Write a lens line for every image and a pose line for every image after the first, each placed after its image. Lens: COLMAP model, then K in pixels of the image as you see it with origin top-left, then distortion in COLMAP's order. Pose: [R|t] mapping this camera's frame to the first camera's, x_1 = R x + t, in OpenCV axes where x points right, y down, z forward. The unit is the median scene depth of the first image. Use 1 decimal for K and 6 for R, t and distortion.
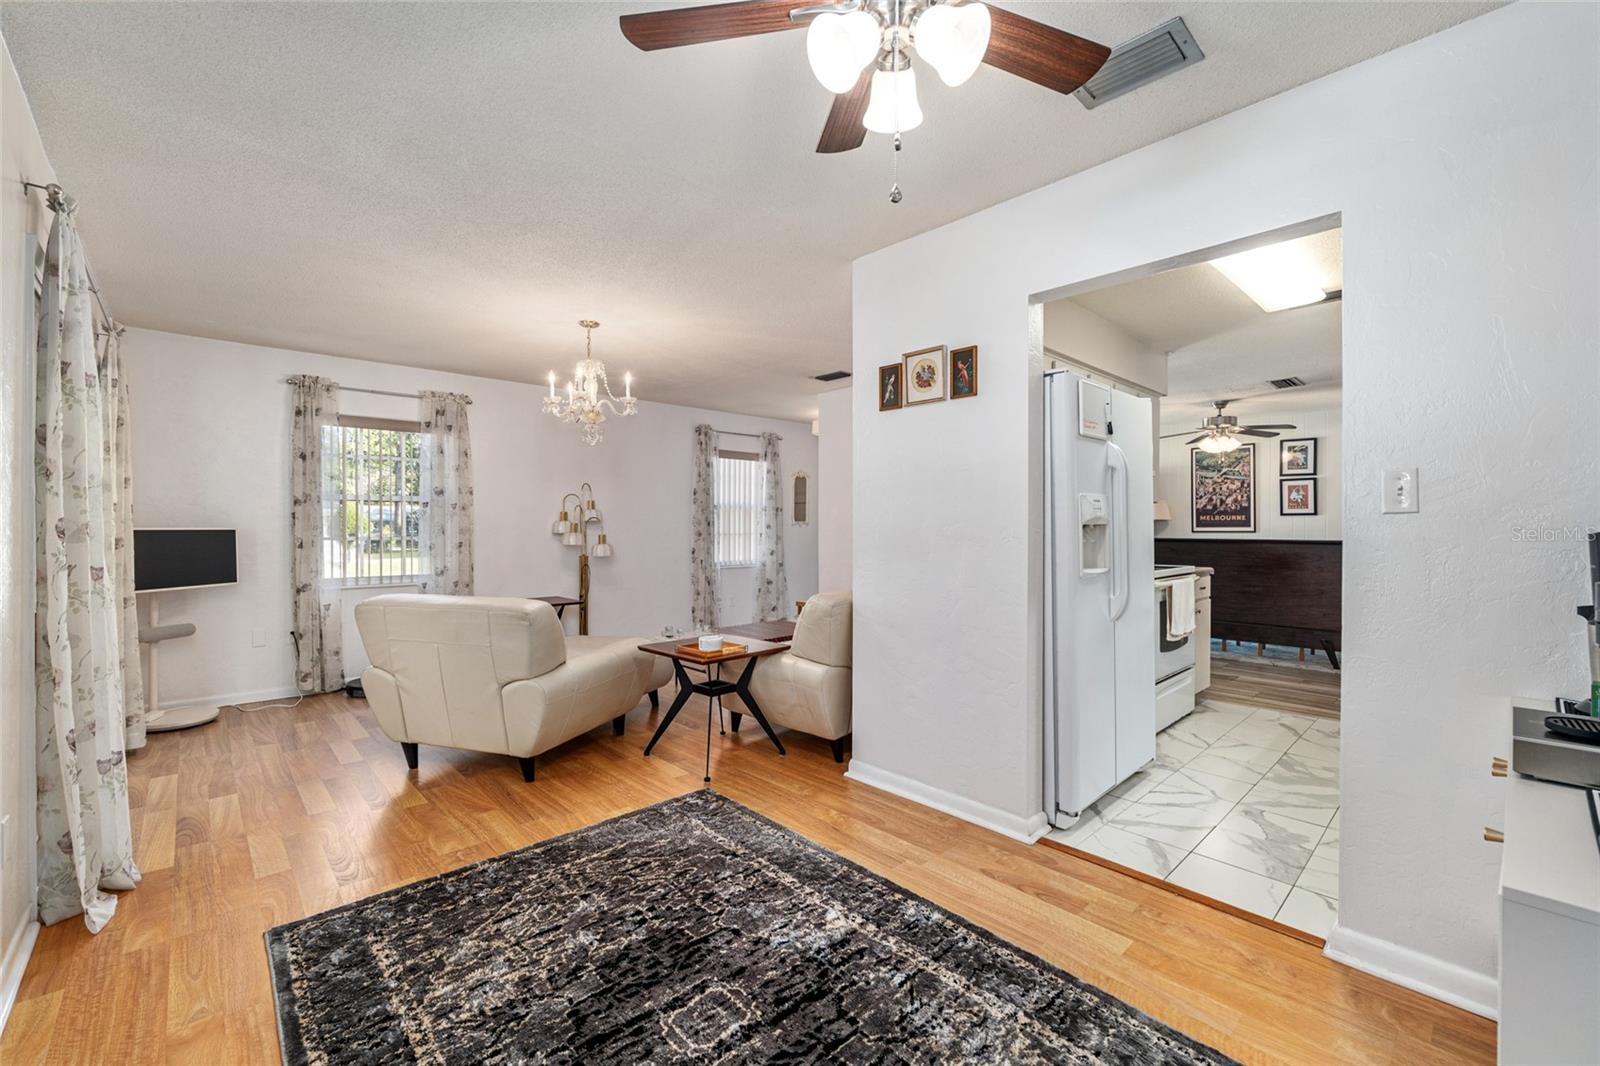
lens RADIAL K [[659.9, 0, 794.2], [0, 659.9, 522.0], [0, 0, 1]] dist [-0.007580, -0.000176]
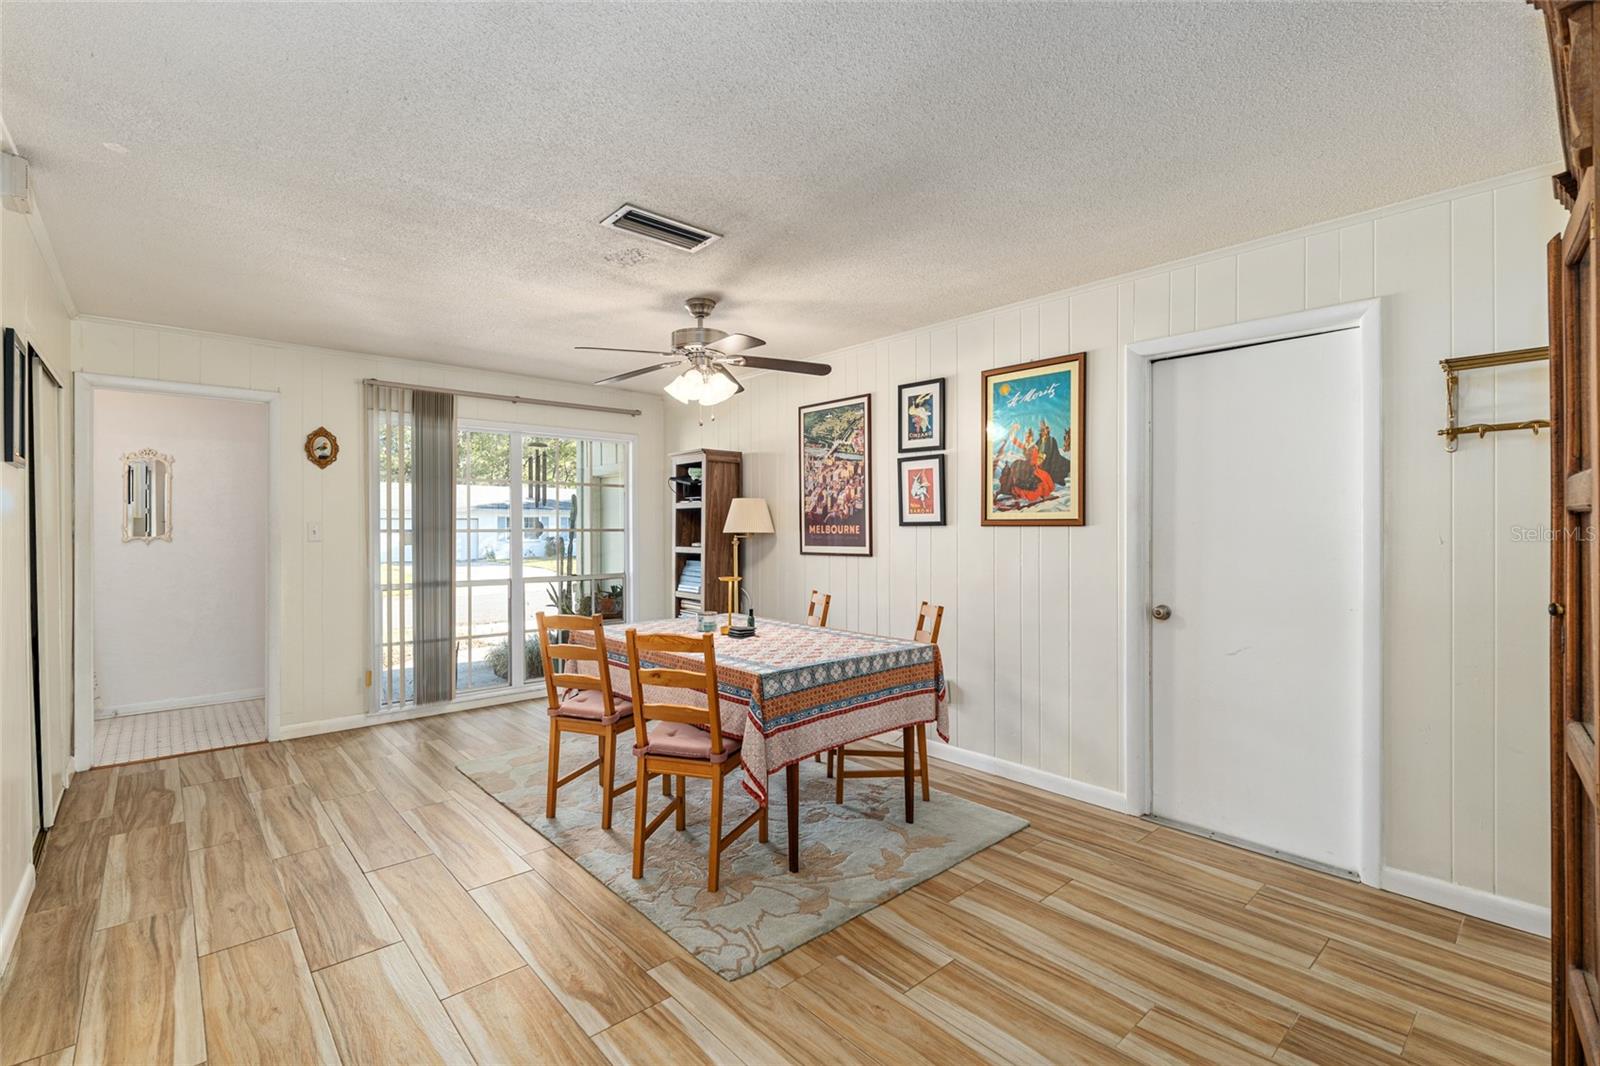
lens RADIAL K [[720.4, 0, 801.4], [0, 720.4, 528.1], [0, 0, 1]] dist [0.001116, 0.000024]
pose [[0.999869, -0.000480, -0.016193, 0.670392], [0.000553, 0.999990, 0.004474, -0.011009], [0.016191, -0.004482, 0.999859, 0.411183]]
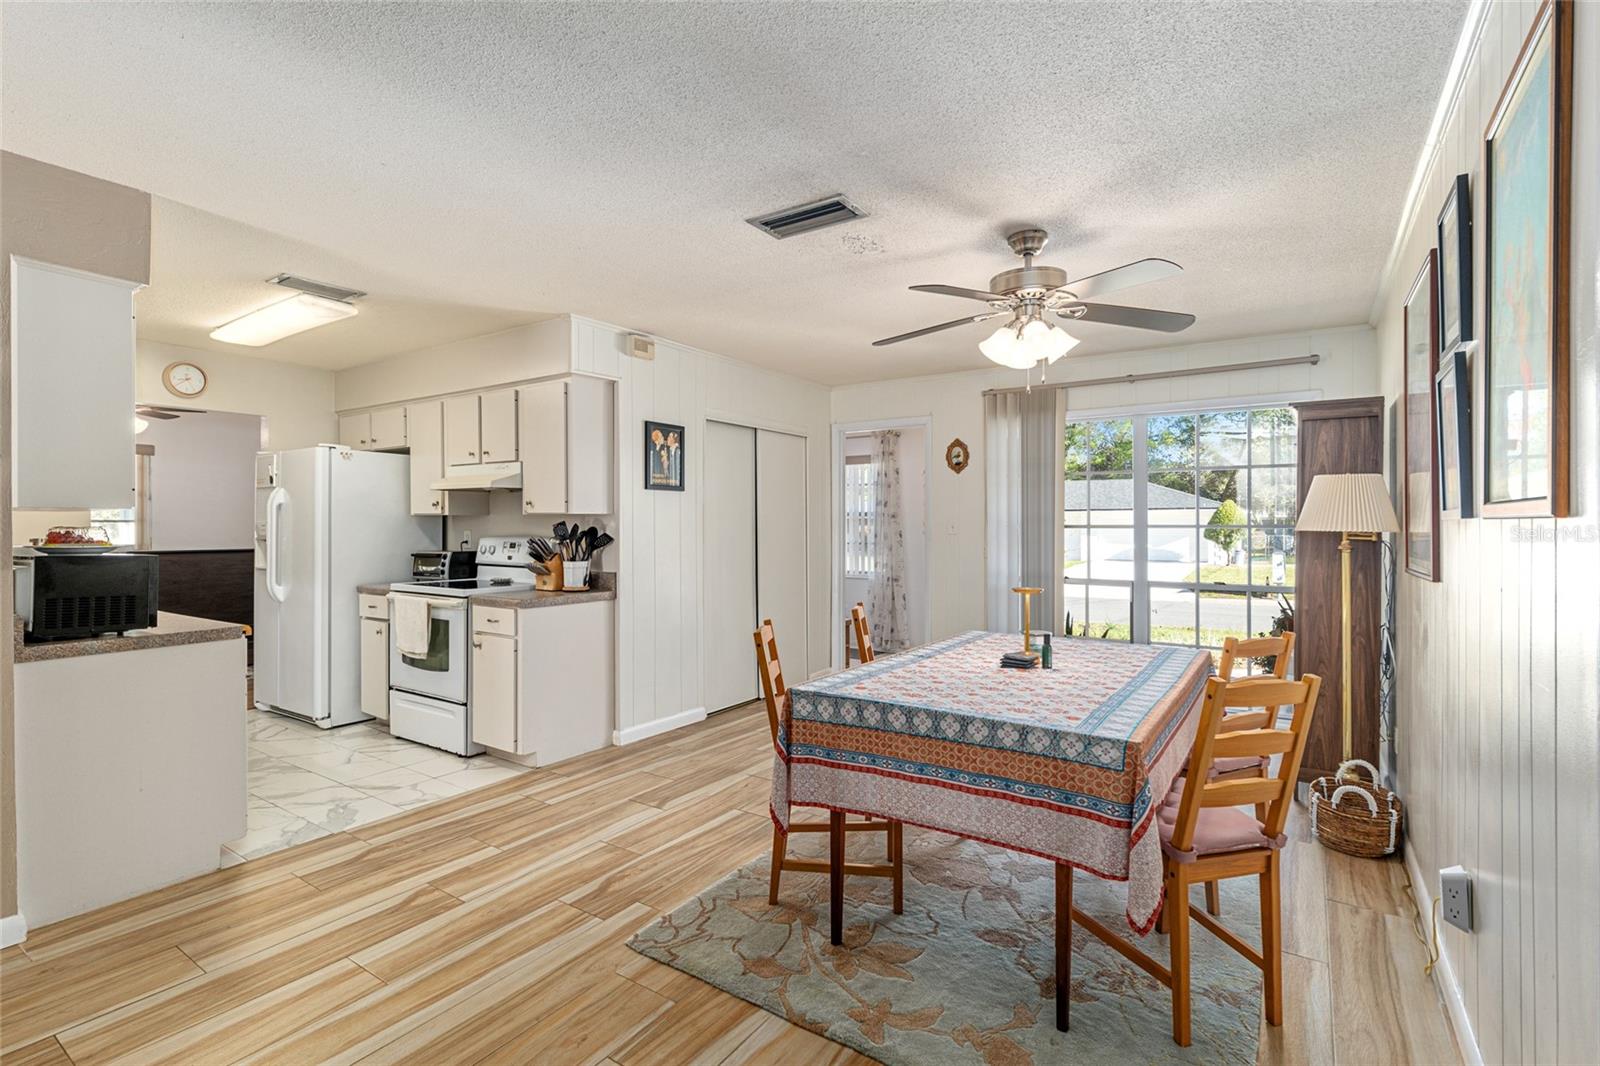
lens RADIAL K [[752.5, 0, 794.3], [0, 752.5, 526.8], [0, 0, 1]] dist [0.001809, 0.000179]
pose [[0.219025, 0.004482, -0.975709, 0.967377], [0.003317, 0.999980, 0.005338, -0.009683], [0.975714, -0.004406, 0.219006, 0.697276]]
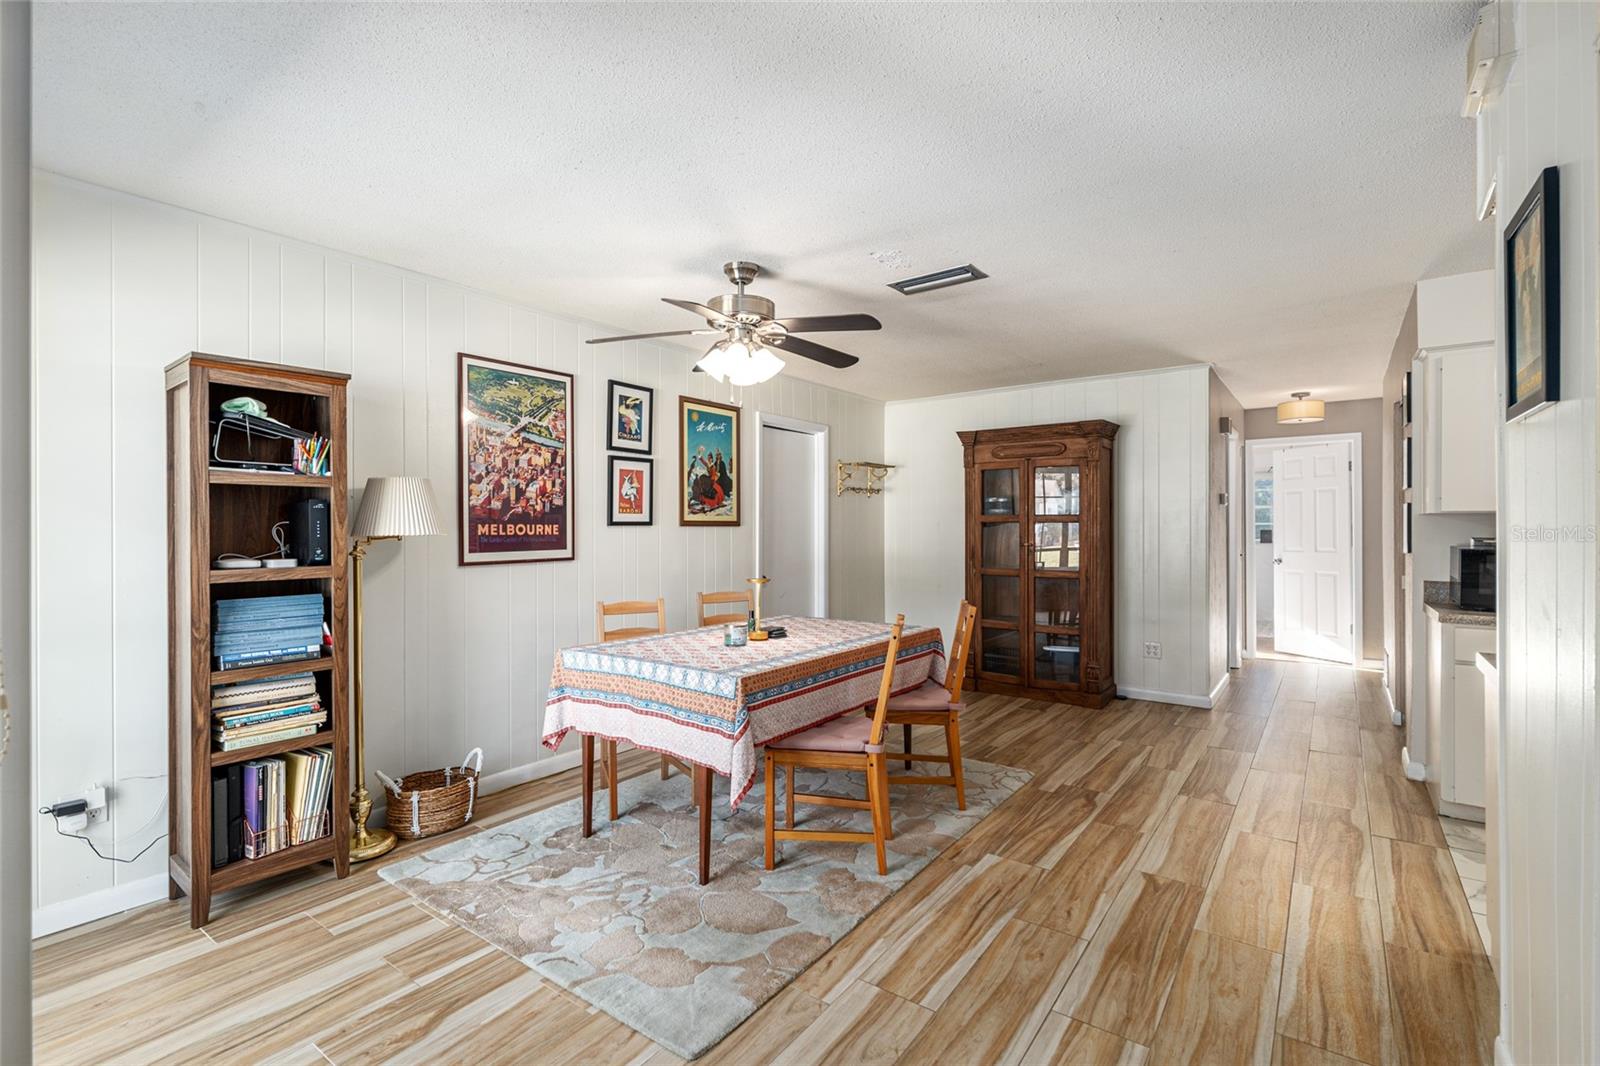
lens RADIAL K [[720.4, 0, 801.4], [0, 720.4, 528.1], [0, 0, 1]] dist [0.001116, 0.000024]
pose [[-0.186288, 0.002813, 0.982491, 0.157177], [0.001271, 0.999996, -0.002622, -0.006435], [-0.982494, 0.000760, -0.186291, 0.958836]]
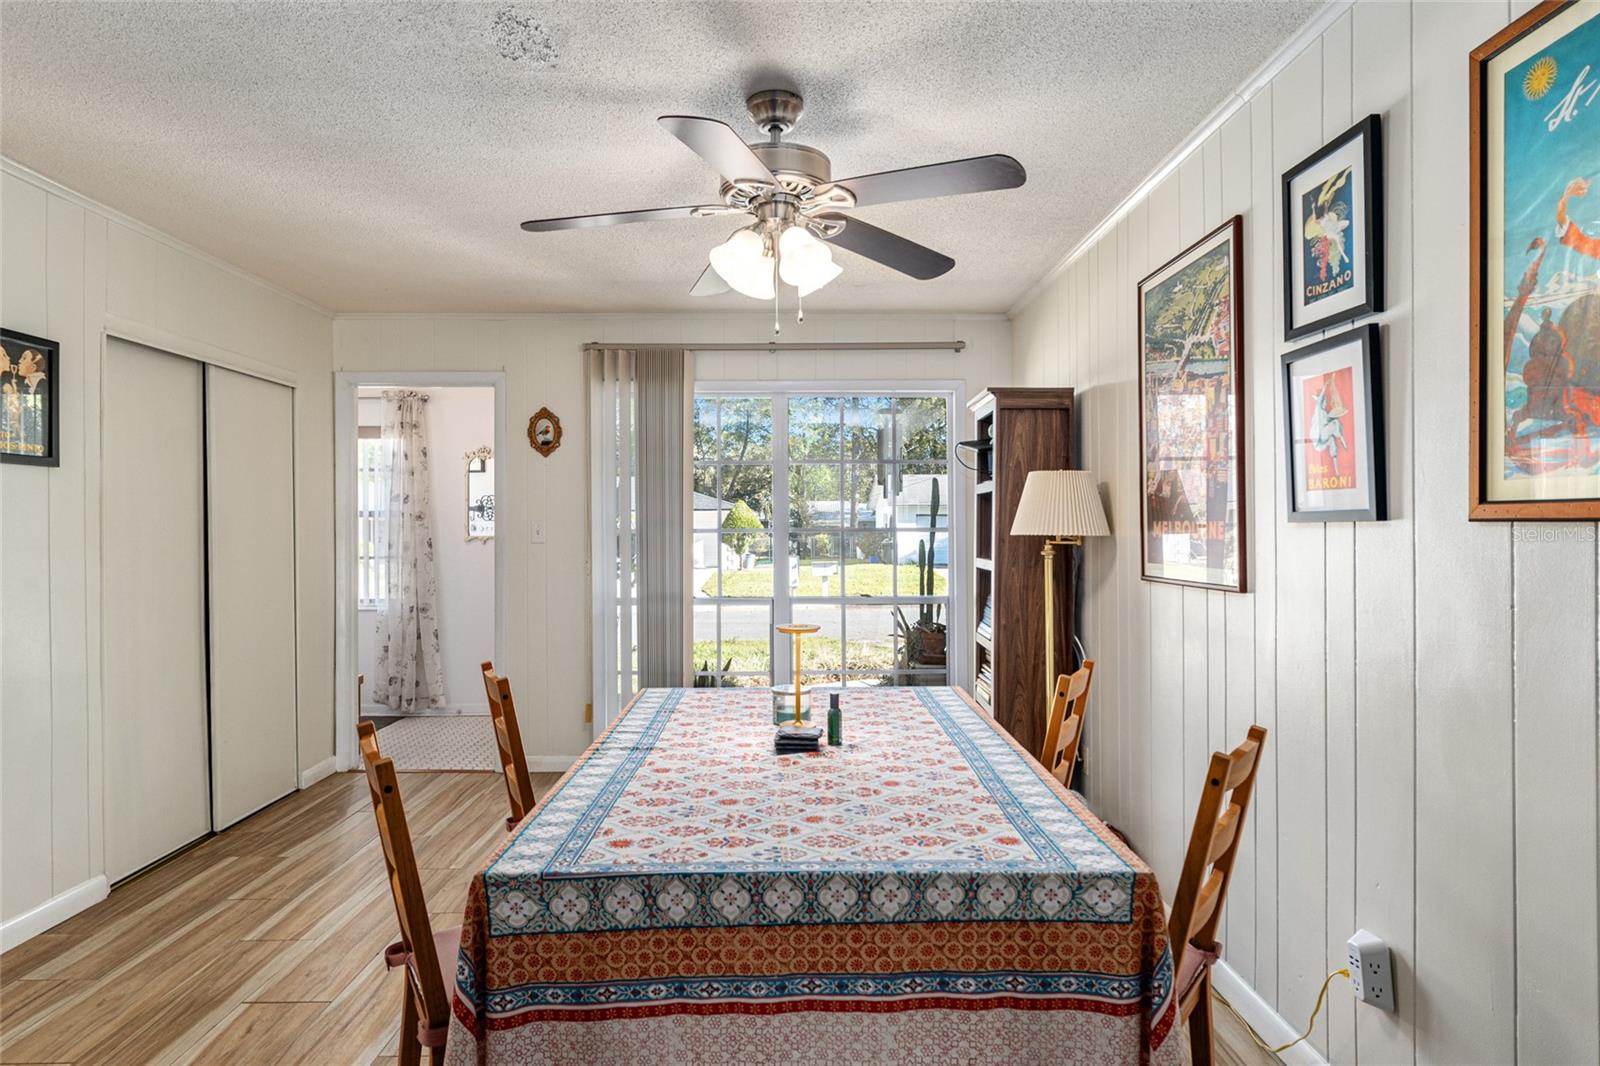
lens RADIAL K [[893.9, 0, 796.7], [0, 893.9, 526.4], [0, 0, 1]] dist [0.000936, -0.000609]
pose [[0.738705, -0.001651, -0.674027, 0.820209], [0.005279, 0.999980, 0.003337, -0.010439], [0.674008, -0.006024, 0.738699, 0.673674]]
